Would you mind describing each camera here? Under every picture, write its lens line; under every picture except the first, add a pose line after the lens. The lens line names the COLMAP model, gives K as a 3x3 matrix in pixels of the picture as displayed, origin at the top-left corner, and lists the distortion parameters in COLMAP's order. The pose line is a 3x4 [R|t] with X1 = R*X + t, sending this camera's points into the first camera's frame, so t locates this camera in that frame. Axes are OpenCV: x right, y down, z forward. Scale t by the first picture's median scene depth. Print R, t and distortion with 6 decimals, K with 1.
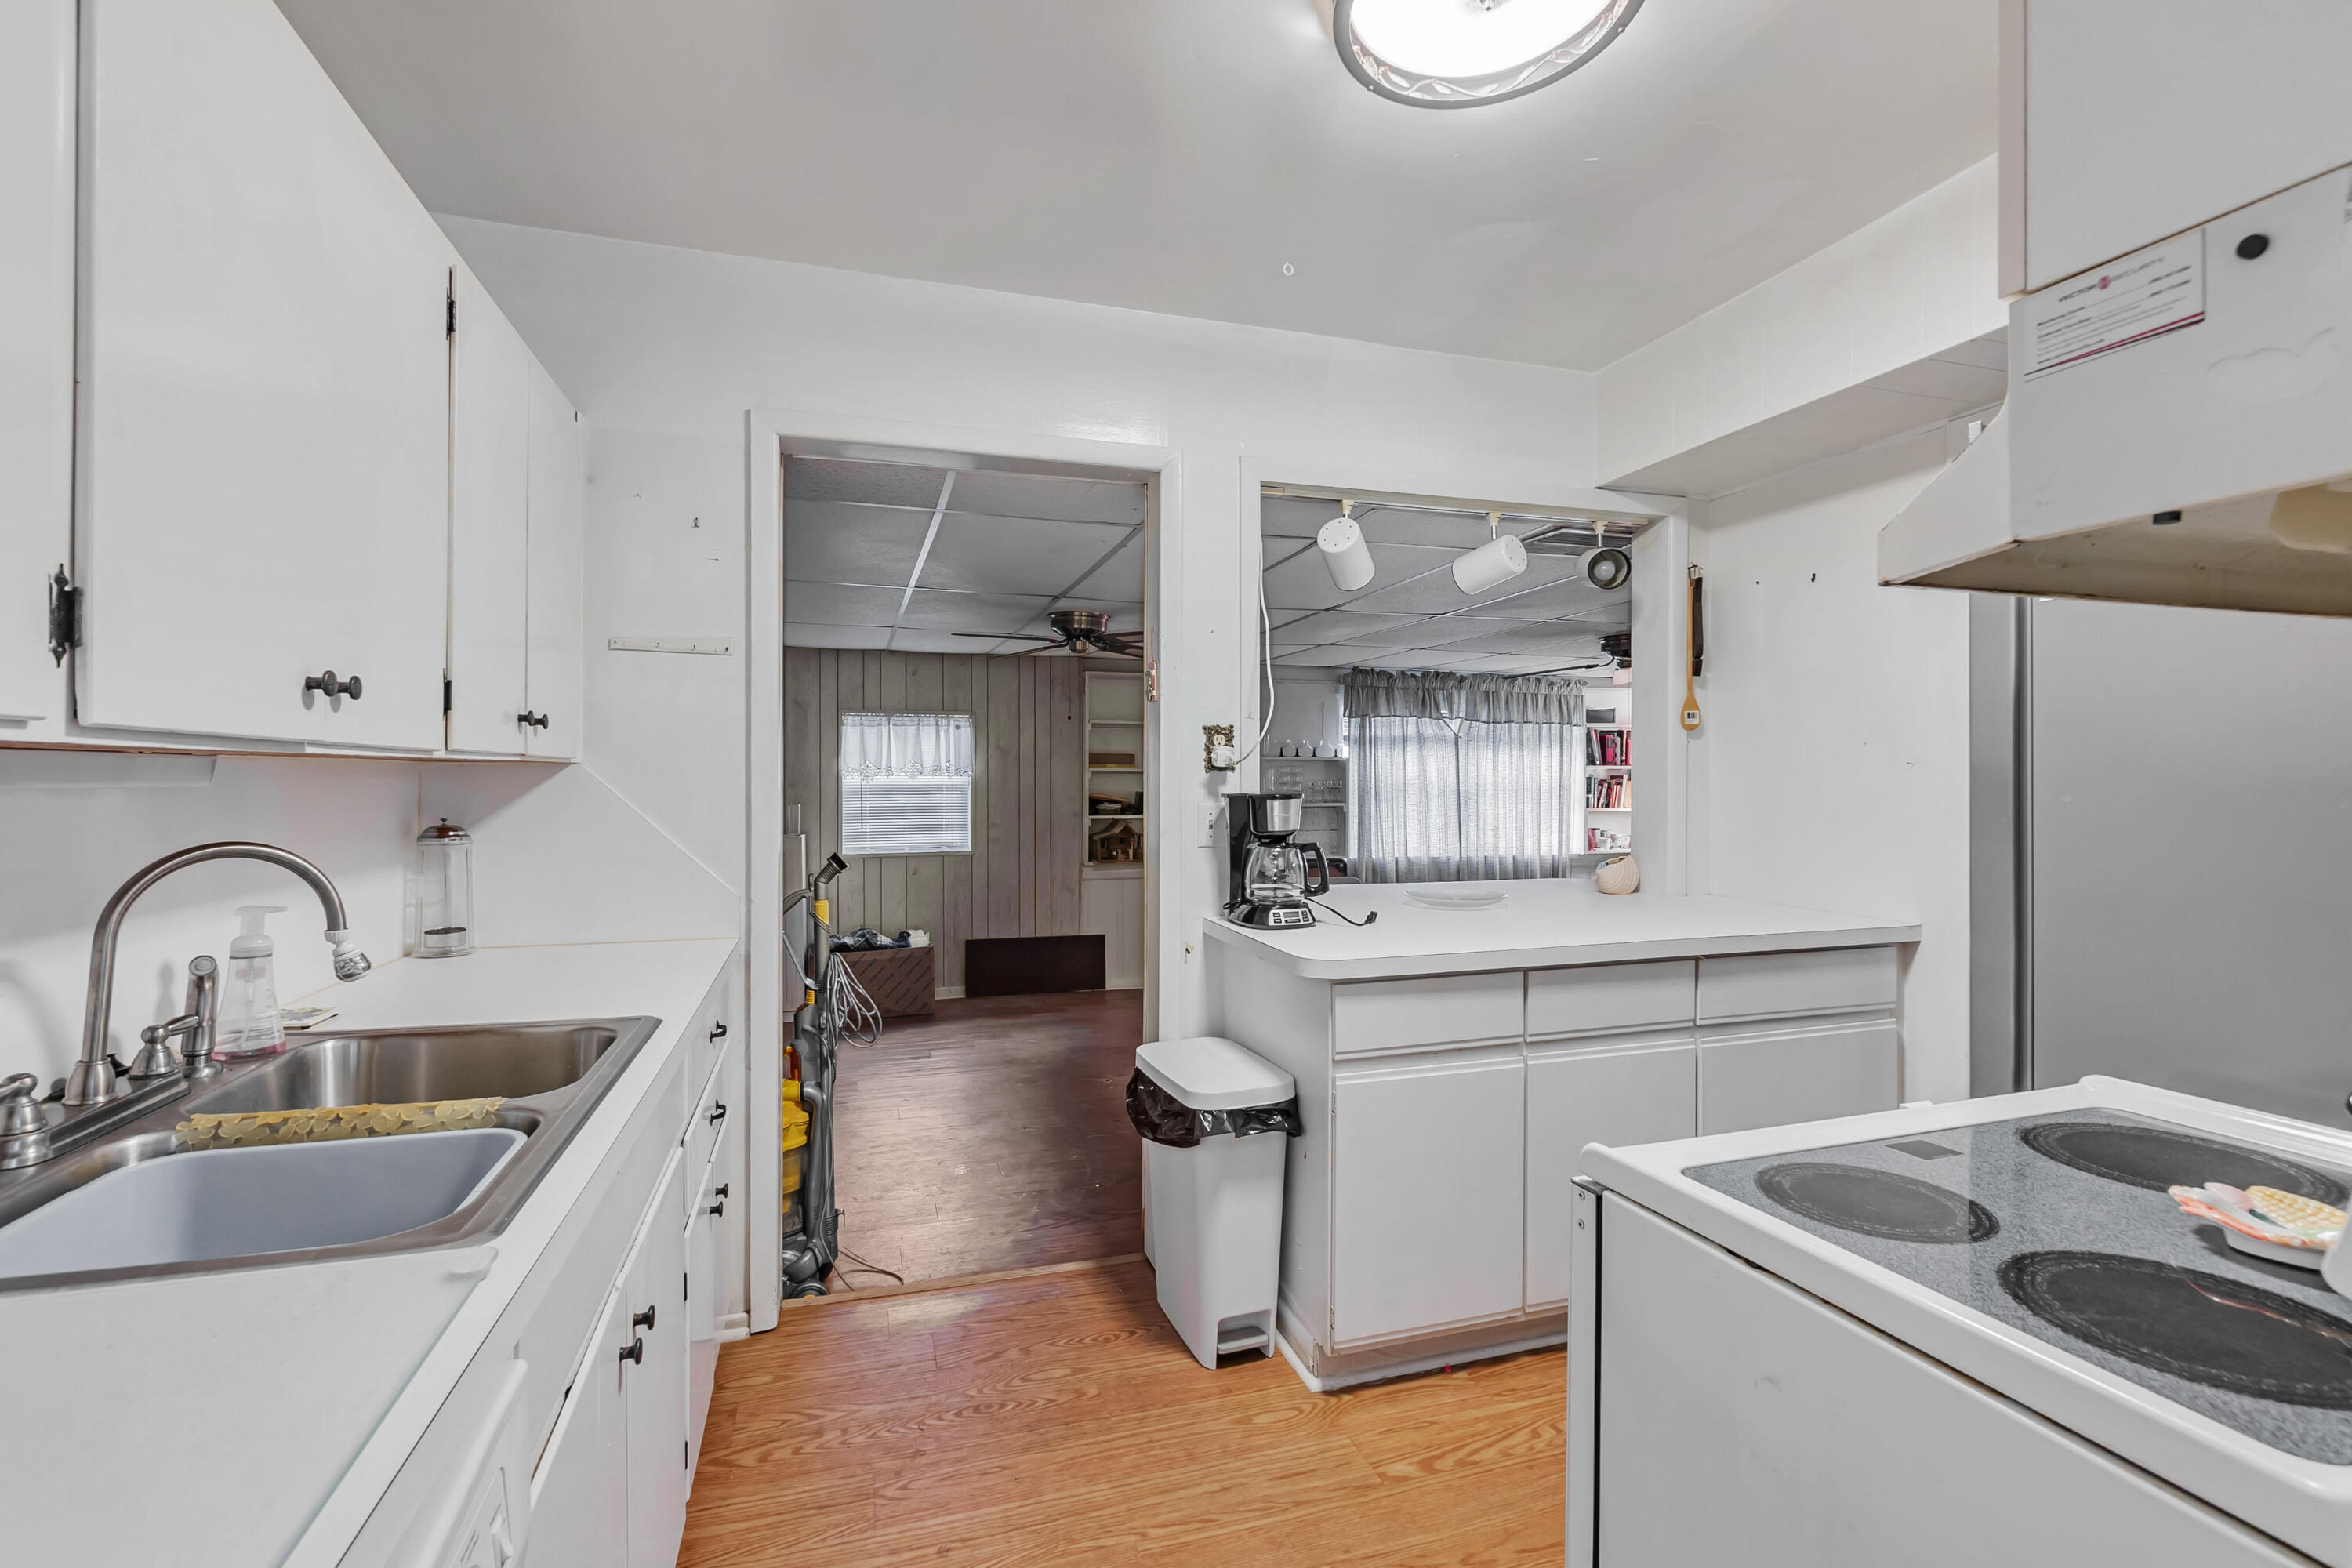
lens RADIAL K [[1023.6, 0, 1169.9], [0, 1023.6, 779.0], [0, 0, 1]] dist [-0.002480, -0.000286]
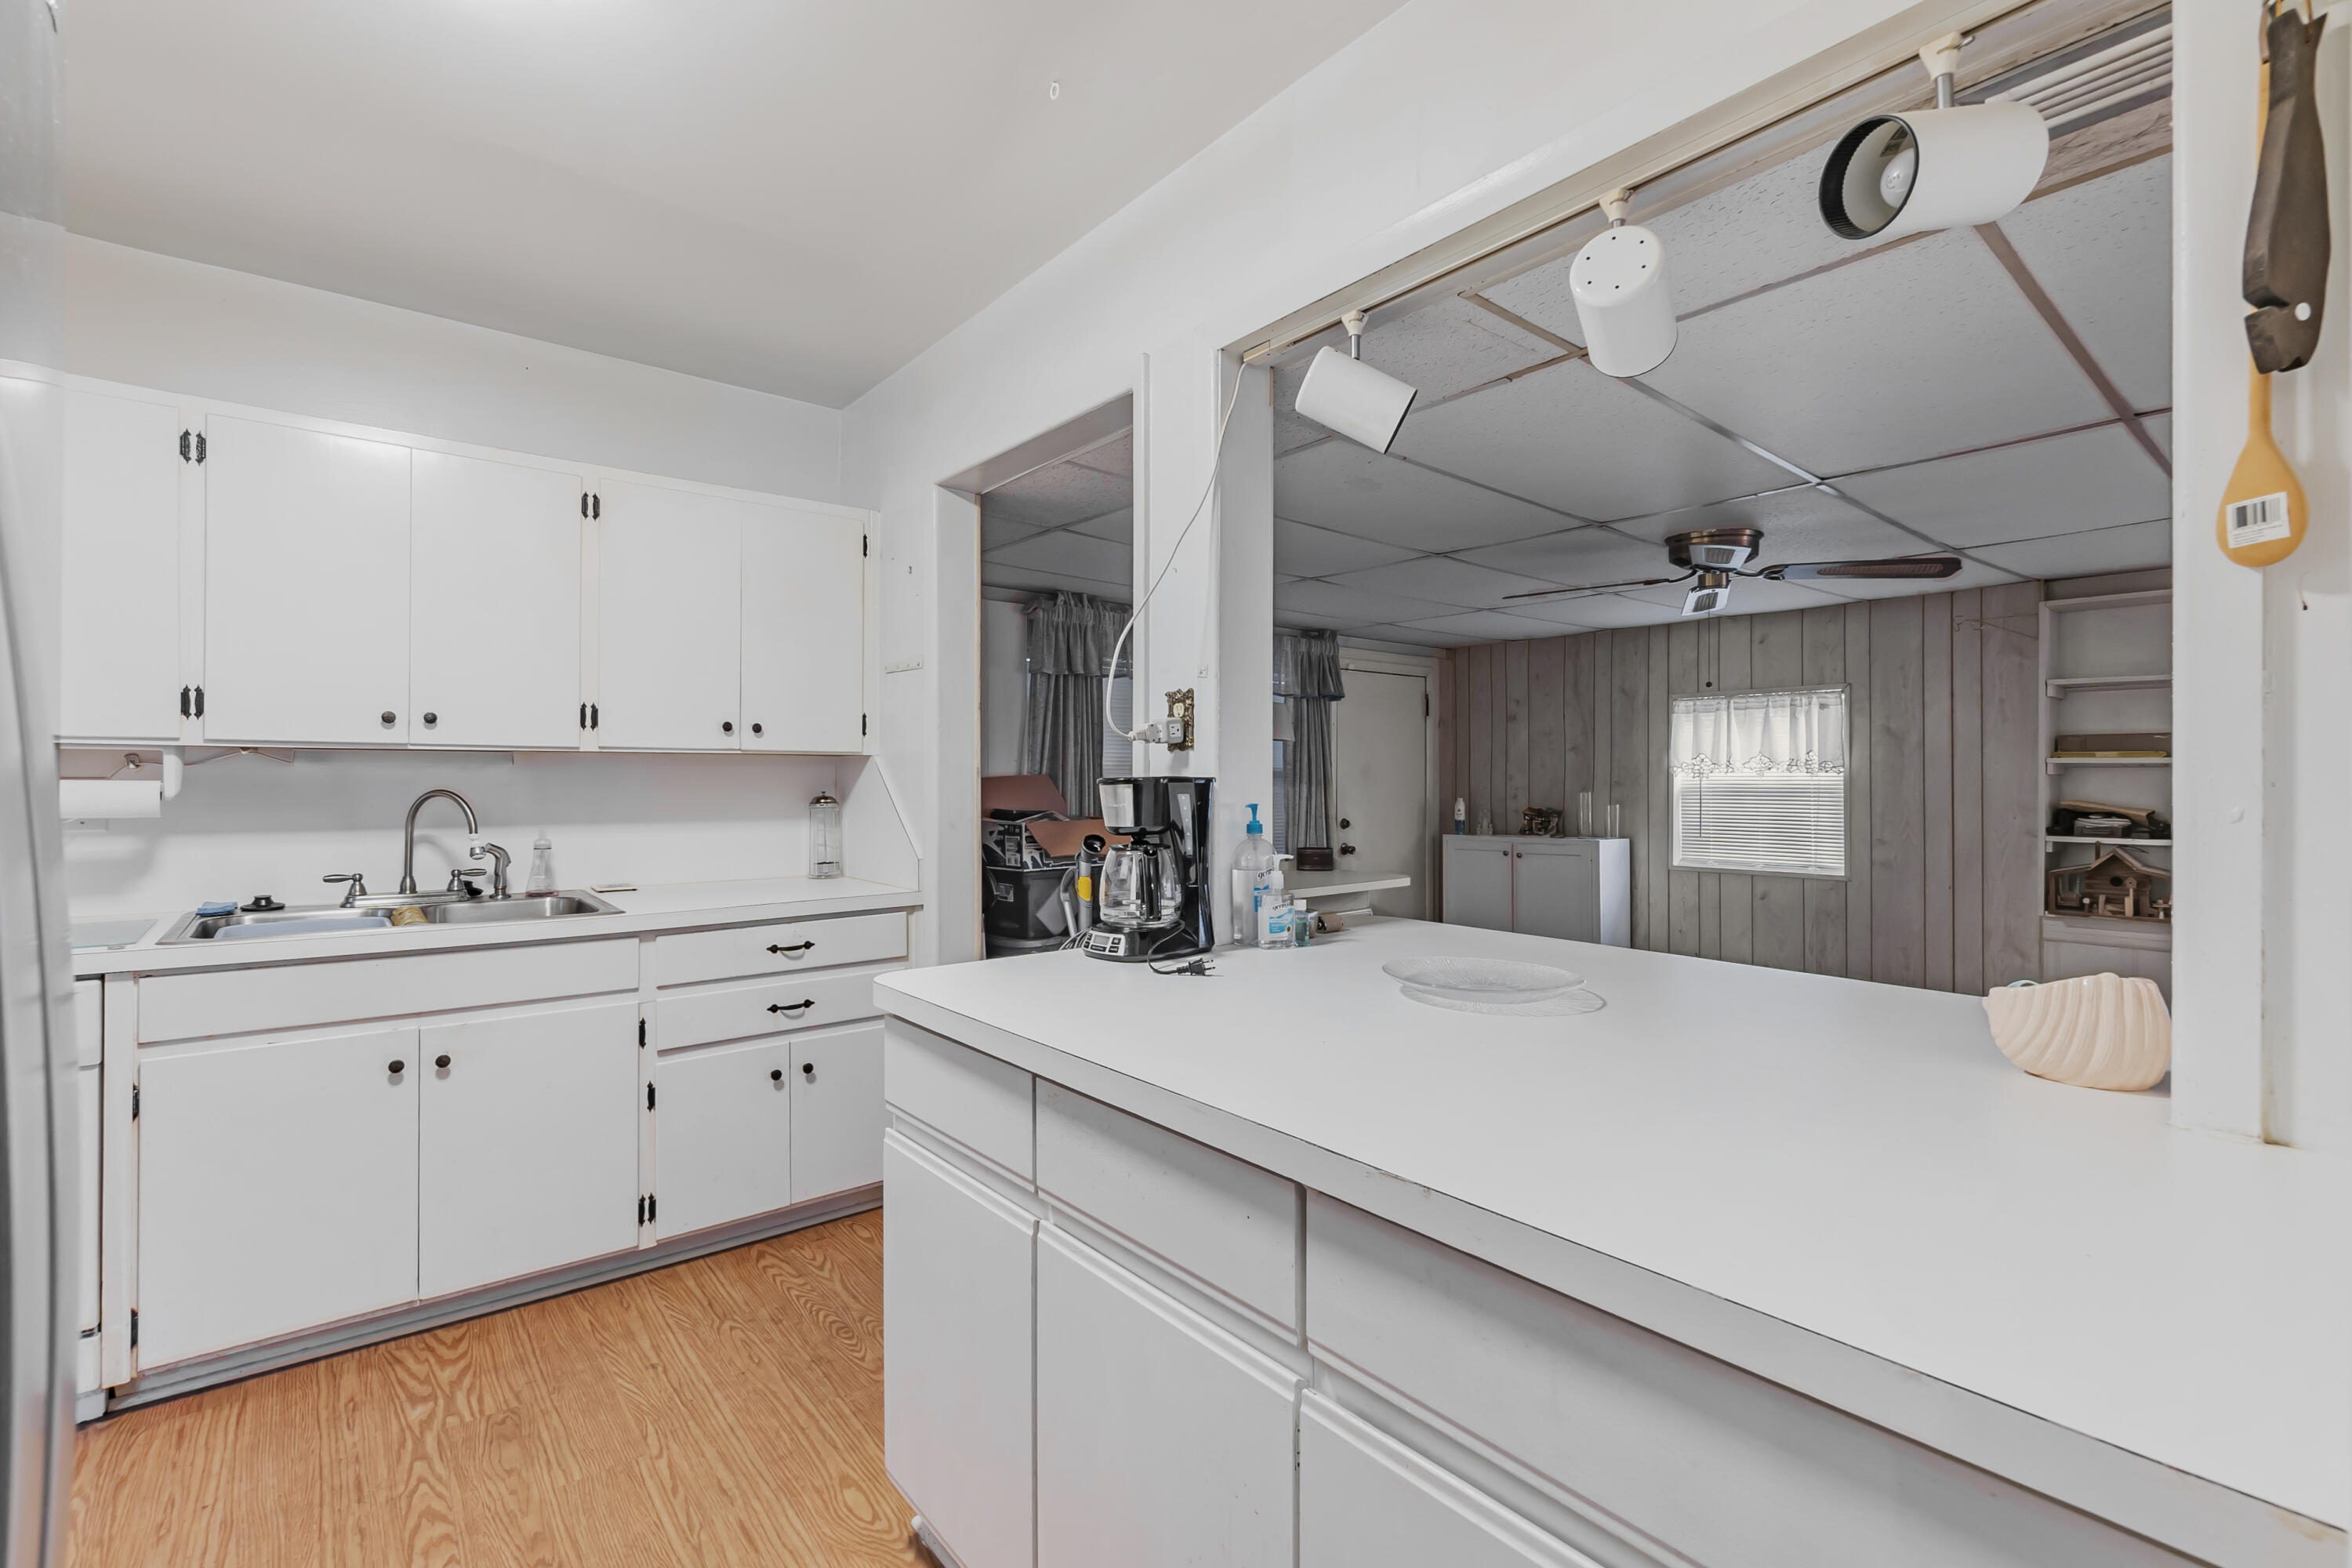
lens RADIAL K [[1044.4, 0, 1178.5], [0, 1044.4, 777.5], [0, 0, 1]] dist [0.000576, -0.000039]
pose [[0.371987, -0.002615, -0.928234, 0.275883], [-0.005527, 0.999972, -0.005032, 0.006105], [0.928222, 0.007002, 0.371962, 0.251273]]
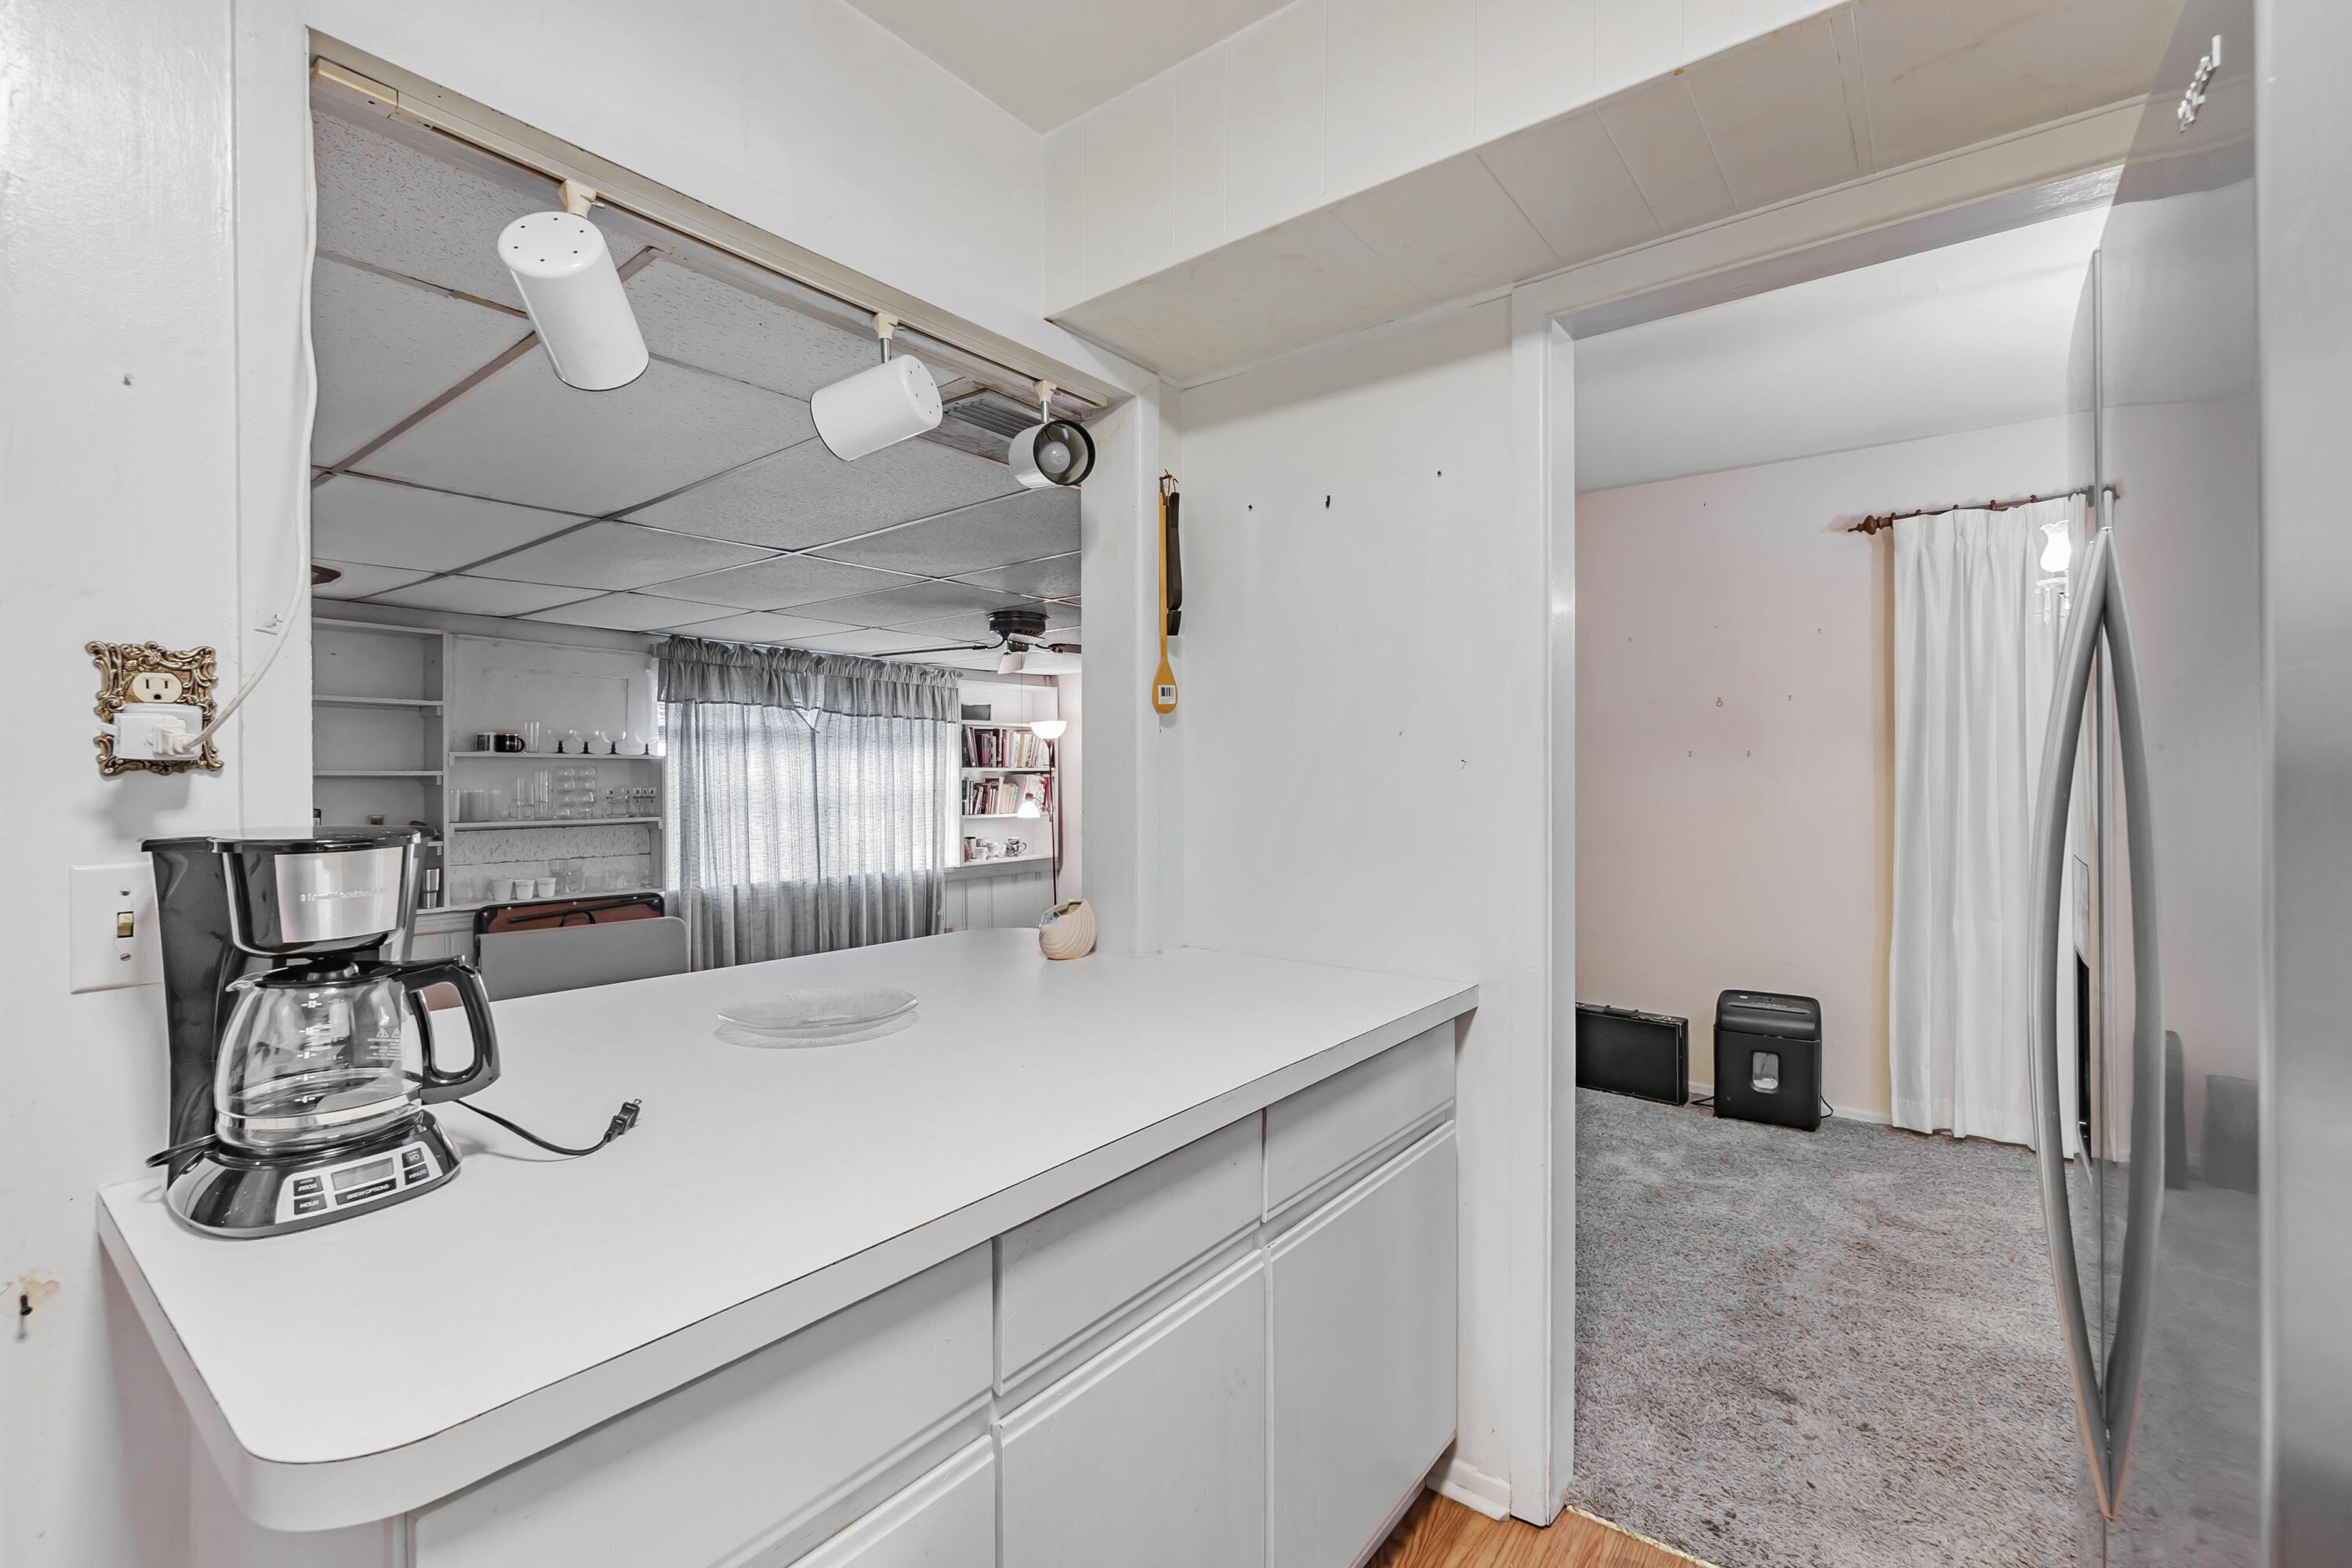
lens RADIAL K [[1023.6, 0, 1169.9], [0, 1023.6, 779.0], [0, 0, 1]] dist [-0.002480, -0.000286]
pose [[0.819073, -0.004681, 0.573671, 0.047569], [0.006432, 0.999979, -0.001023, -0.001094], [-0.573654, 0.004528, 0.819085, 0.178157]]
